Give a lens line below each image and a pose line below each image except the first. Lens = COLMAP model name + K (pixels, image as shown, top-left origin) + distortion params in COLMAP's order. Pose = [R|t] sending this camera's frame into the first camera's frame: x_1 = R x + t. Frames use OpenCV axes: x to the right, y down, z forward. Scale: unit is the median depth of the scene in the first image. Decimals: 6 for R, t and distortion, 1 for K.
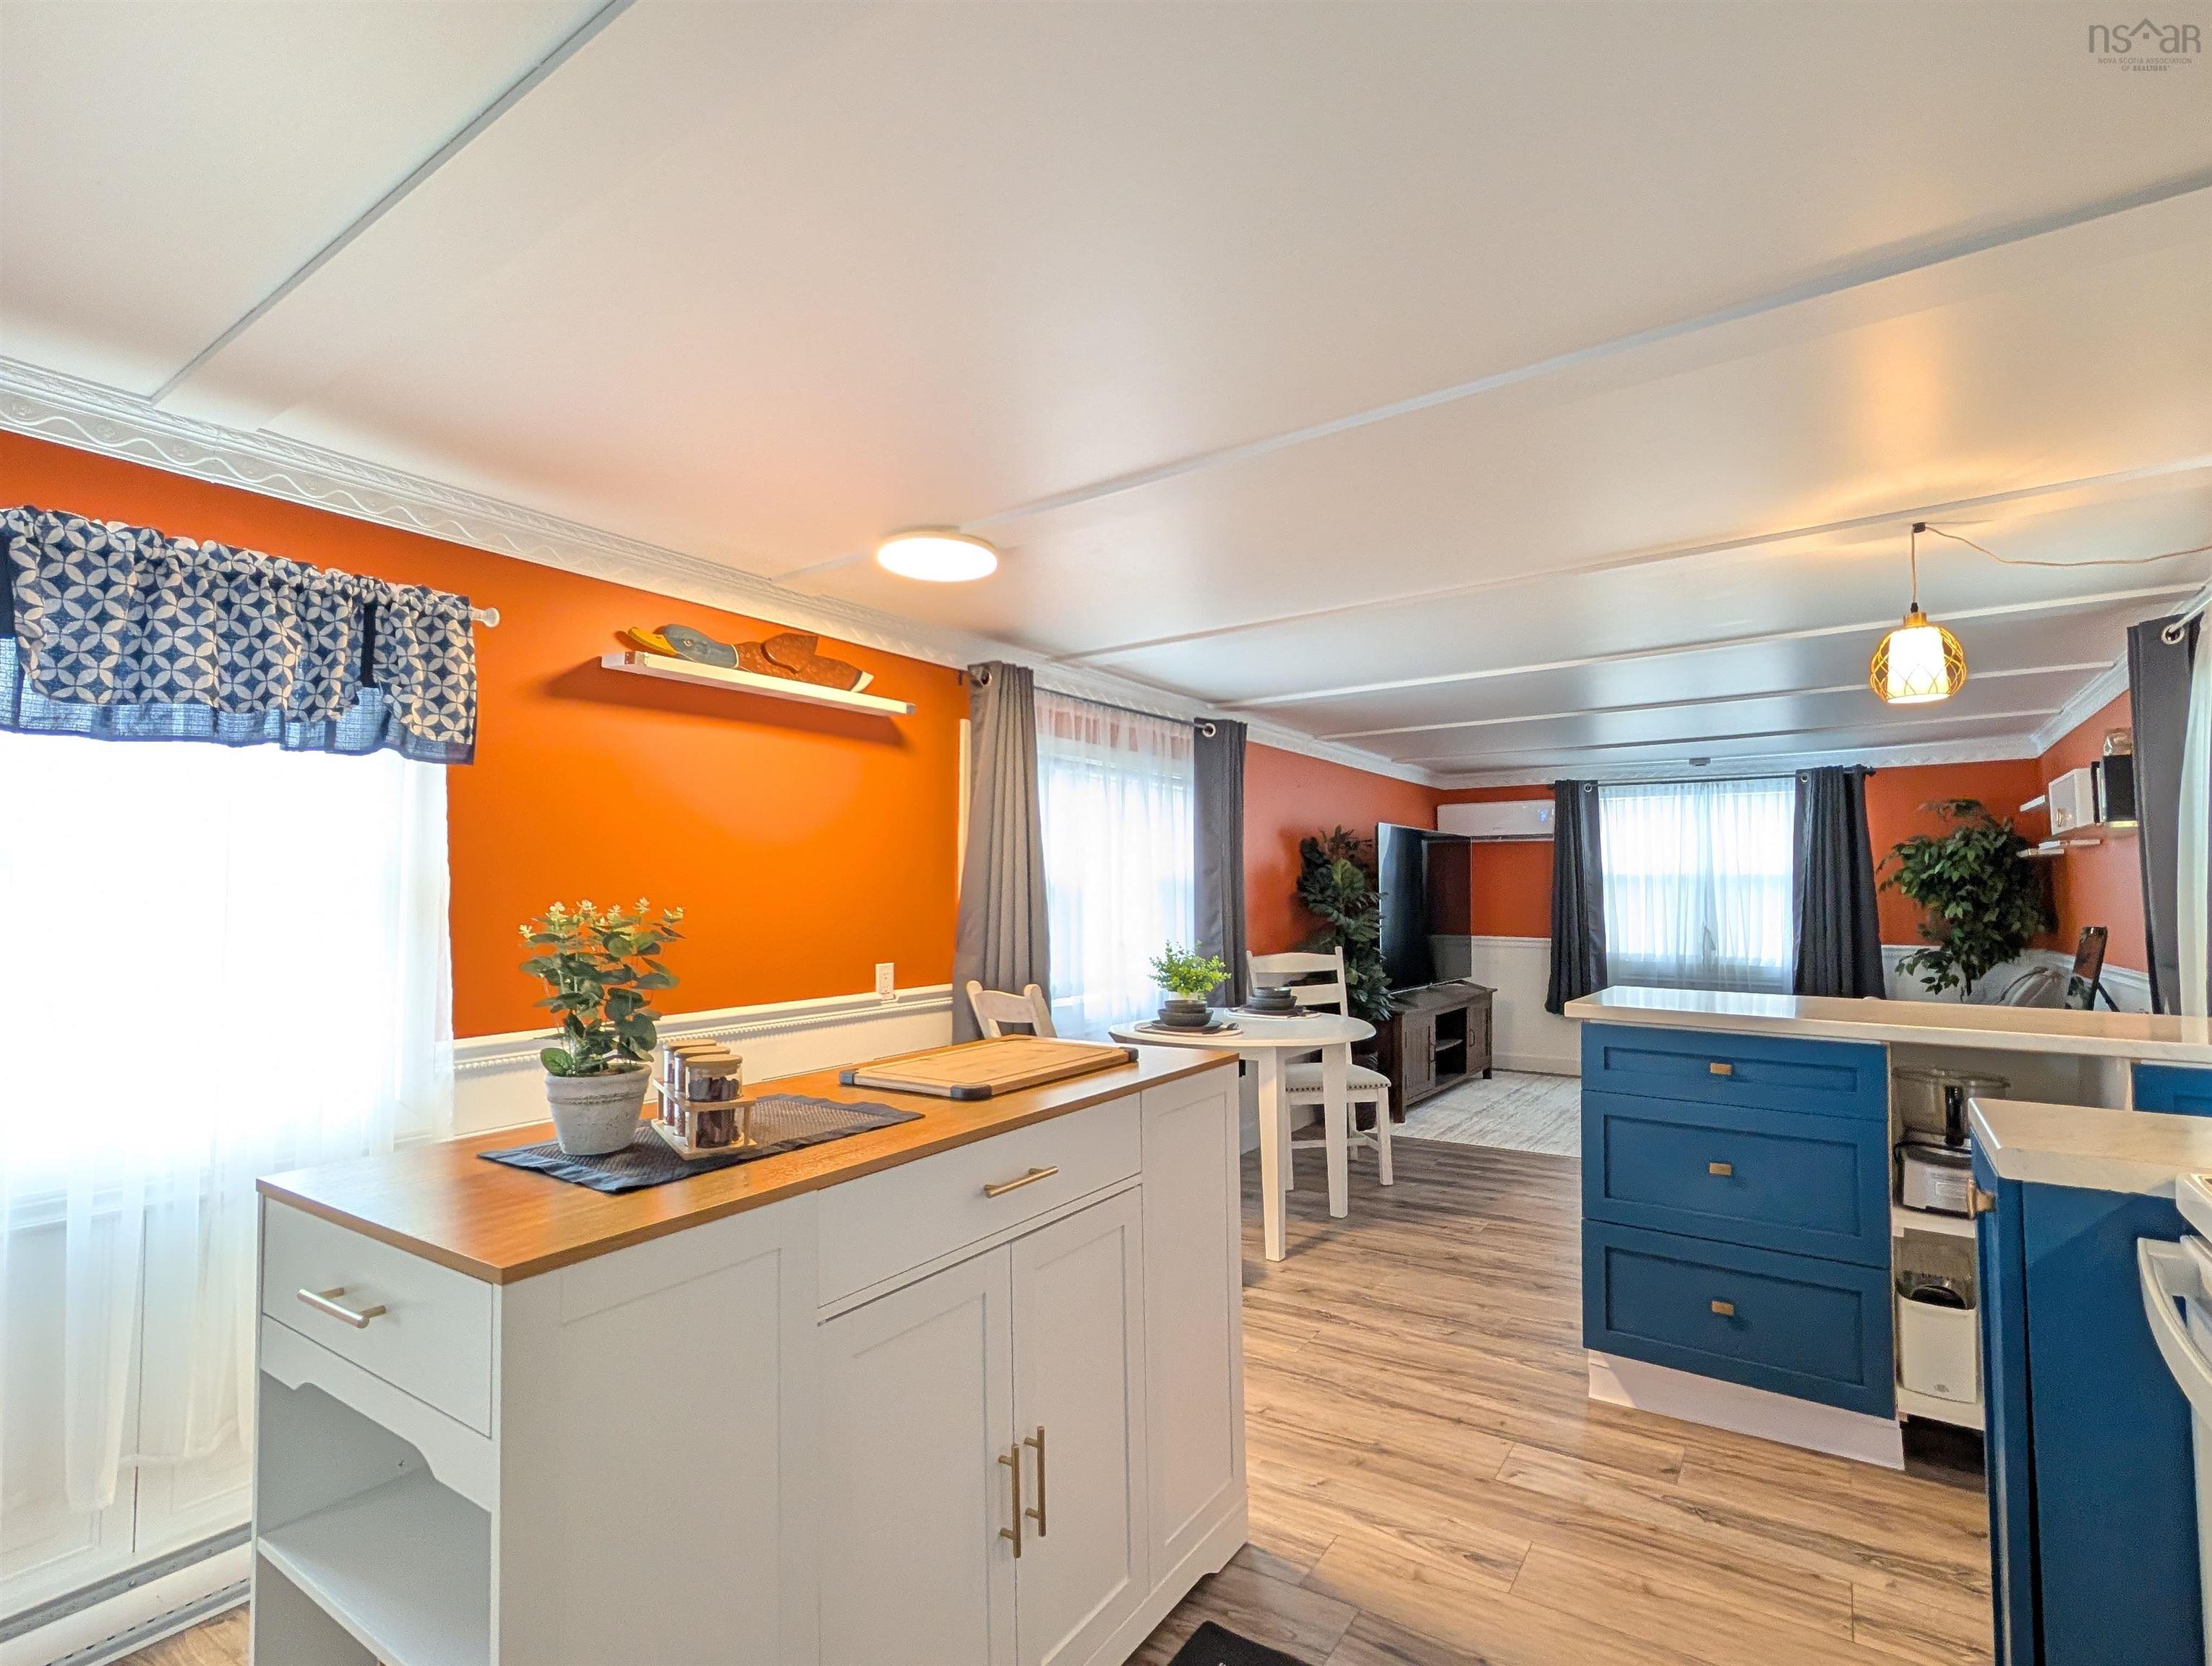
lens RADIAL K [[1060.6, 0, 1125.4], [0, 1060.6, 846.1], [0, 0, 1]] dist [-0.000387, -0.000033]
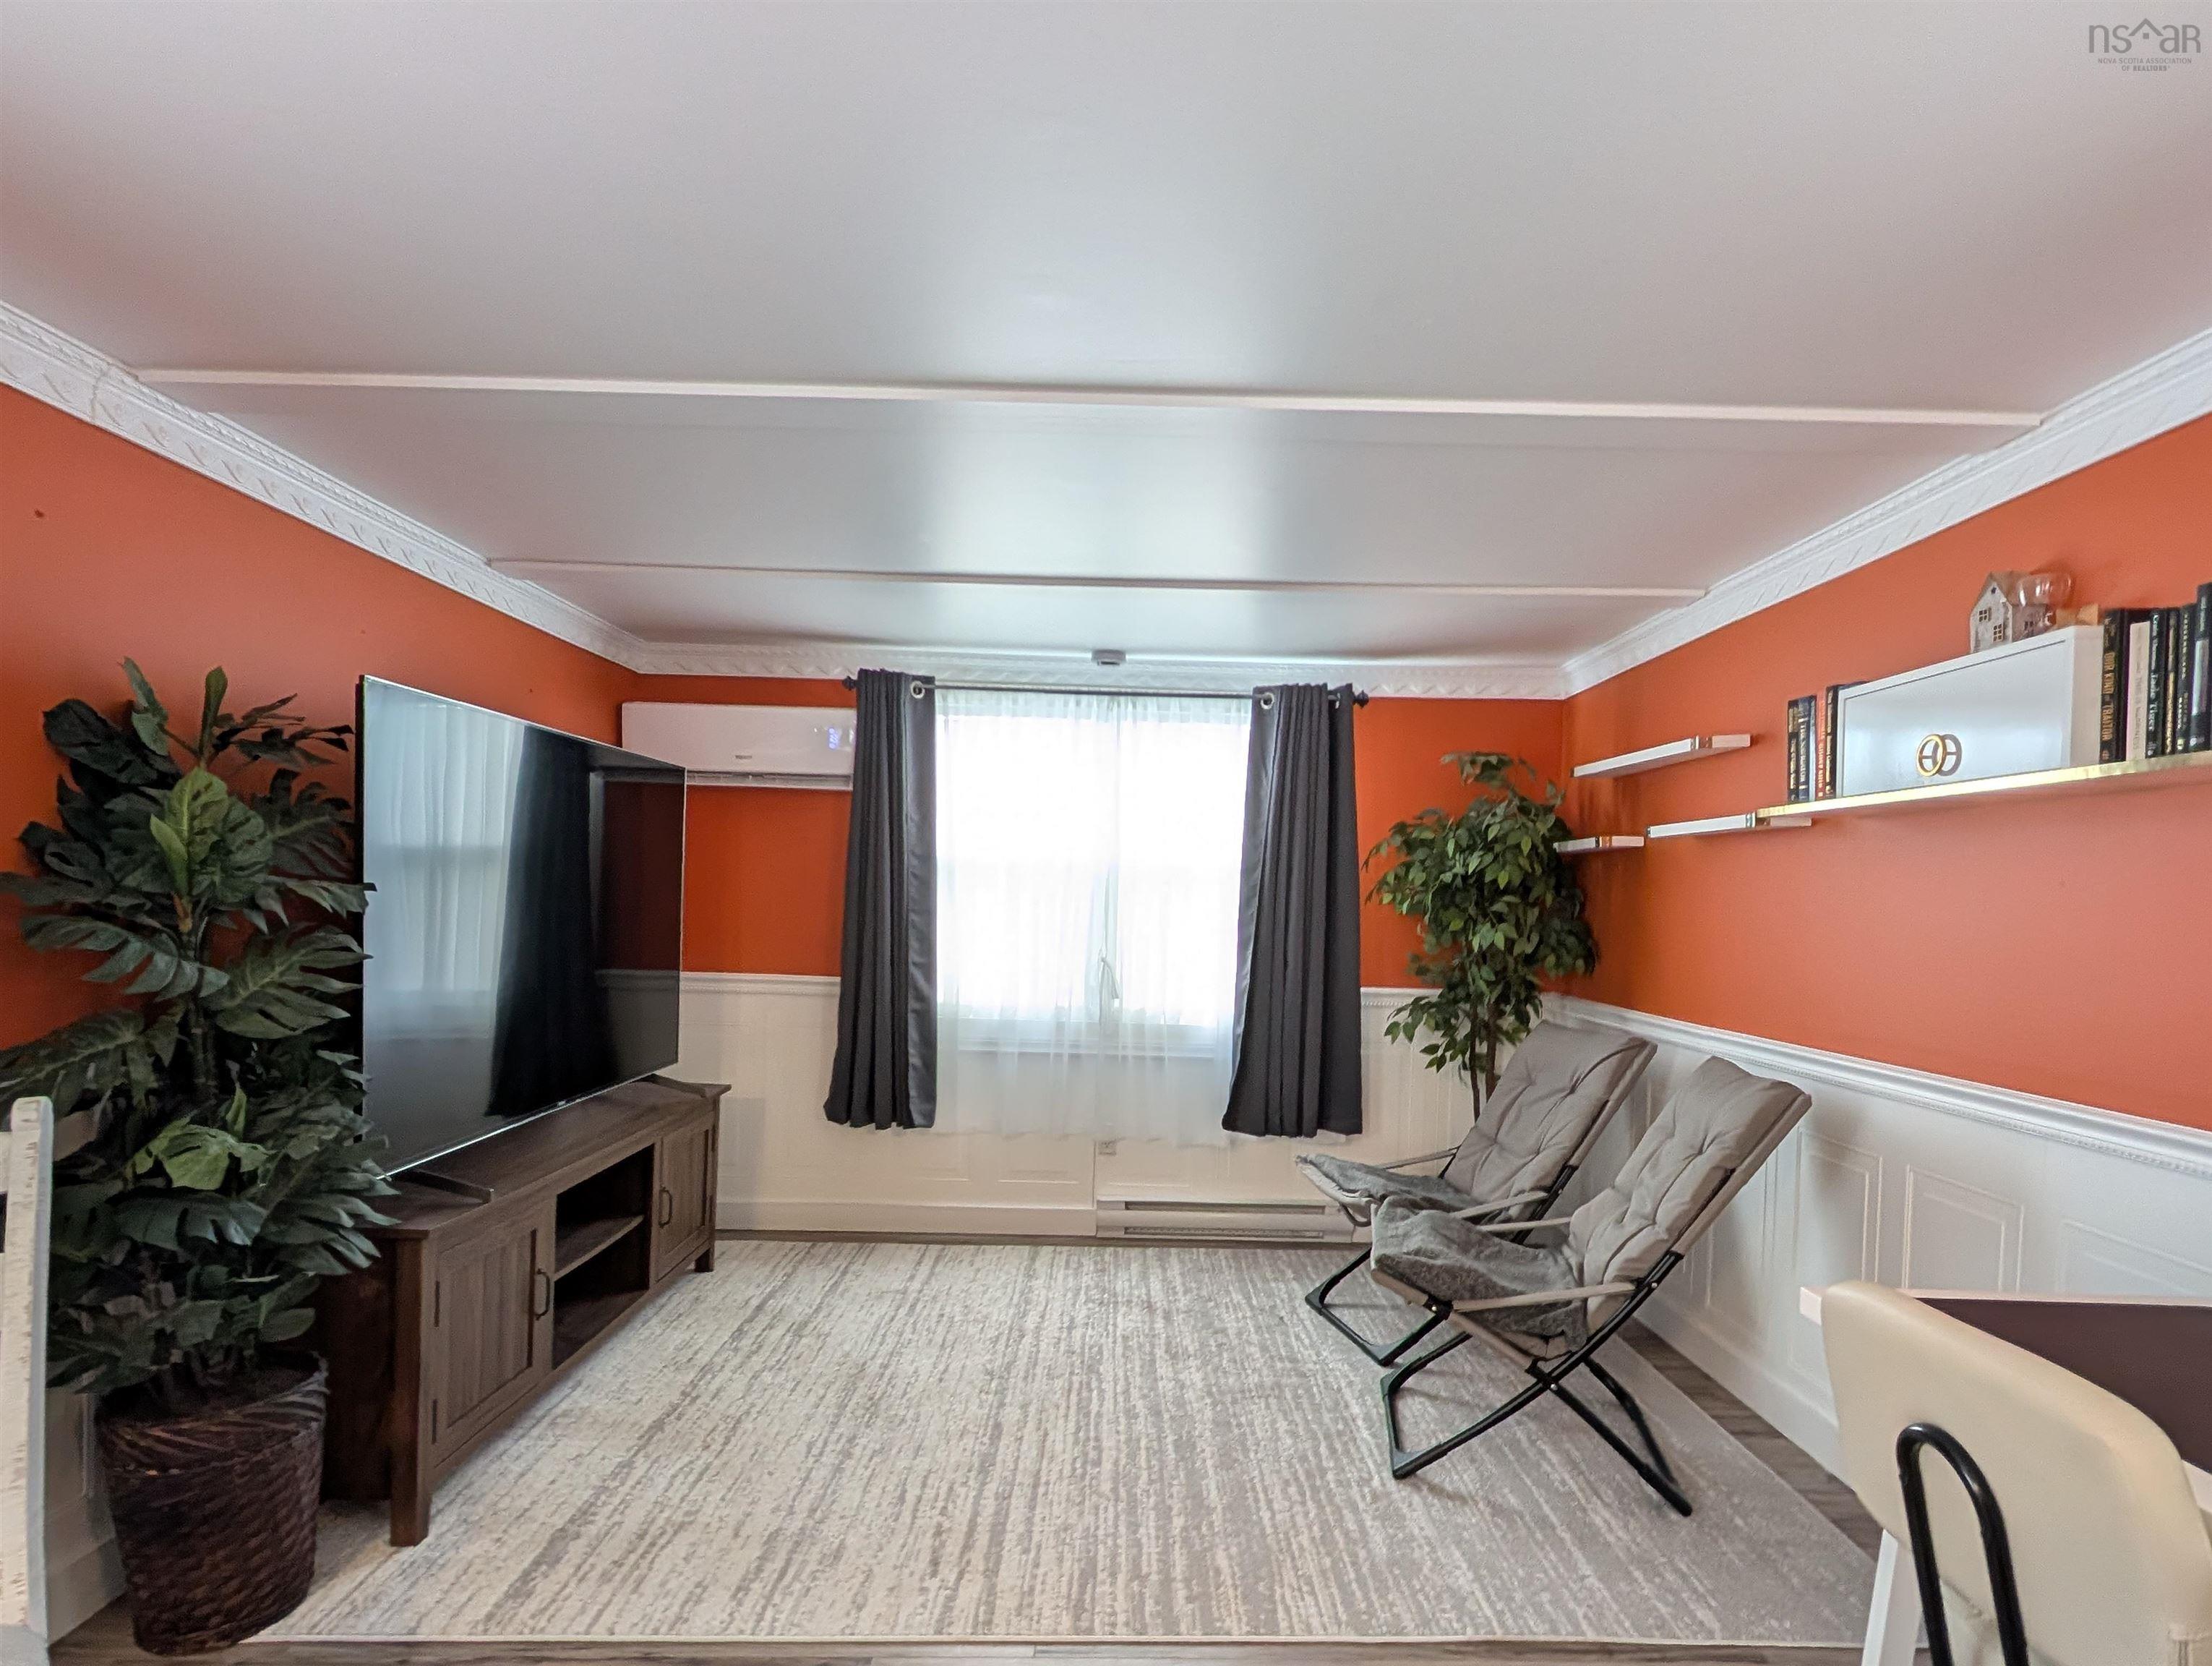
lens RADIAL K [[1235.2, 0, 1119.6], [0, 1235.2, 927.5], [0, 0, 1]] dist [0.002031, 0.000291]
pose [[0.823101, 0.003312, 0.567885, 0.245687], [-0.049594, 0.996582, 0.066070, 0.022586], [-0.565725, -0.082546, 0.820452, 0.616154]]
